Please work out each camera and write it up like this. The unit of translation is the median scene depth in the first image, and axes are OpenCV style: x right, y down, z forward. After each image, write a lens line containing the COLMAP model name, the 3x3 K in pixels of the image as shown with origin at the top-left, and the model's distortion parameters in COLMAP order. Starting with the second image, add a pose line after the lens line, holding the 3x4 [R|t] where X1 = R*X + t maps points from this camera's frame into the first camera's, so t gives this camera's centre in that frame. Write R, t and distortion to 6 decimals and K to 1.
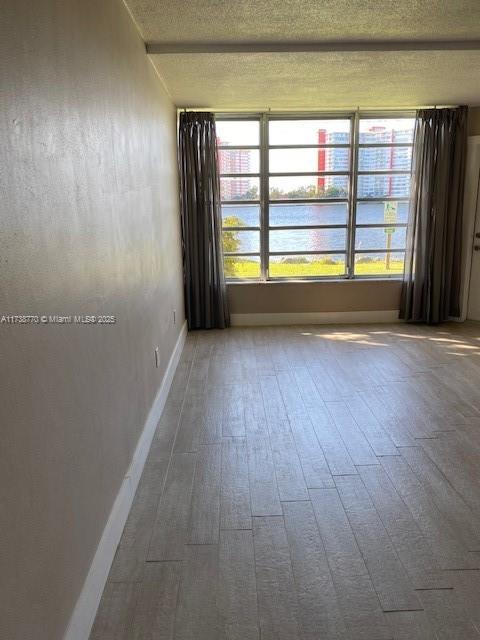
lens RADIAL K [[496.3, 0, 239.3], [0, 496.3, 323.1], [0, 0, 1]] dist [0.050382, -0.054155]
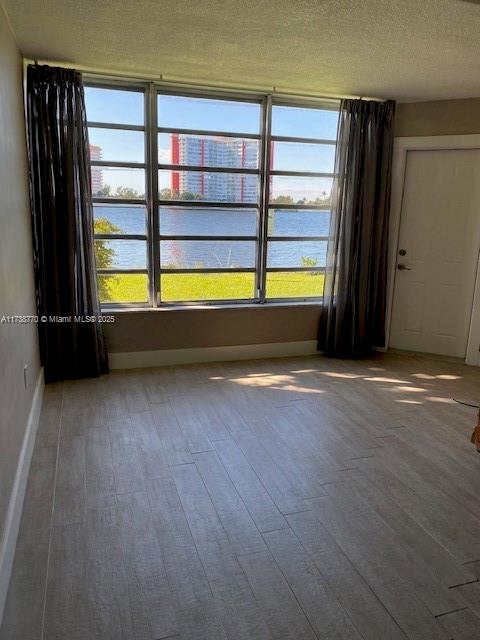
lens RADIAL K [[496.3, 0, 244.7], [0, 496.3, 315.0], [0, 0, 1]] dist [0.050382, -0.054155]
pose [[0.956865, -0.018720, 0.289930, -0.038997], [0.025071, 0.999520, -0.018207, -0.059249], [-0.289450, 0.024690, 0.956875, 0.257952]]
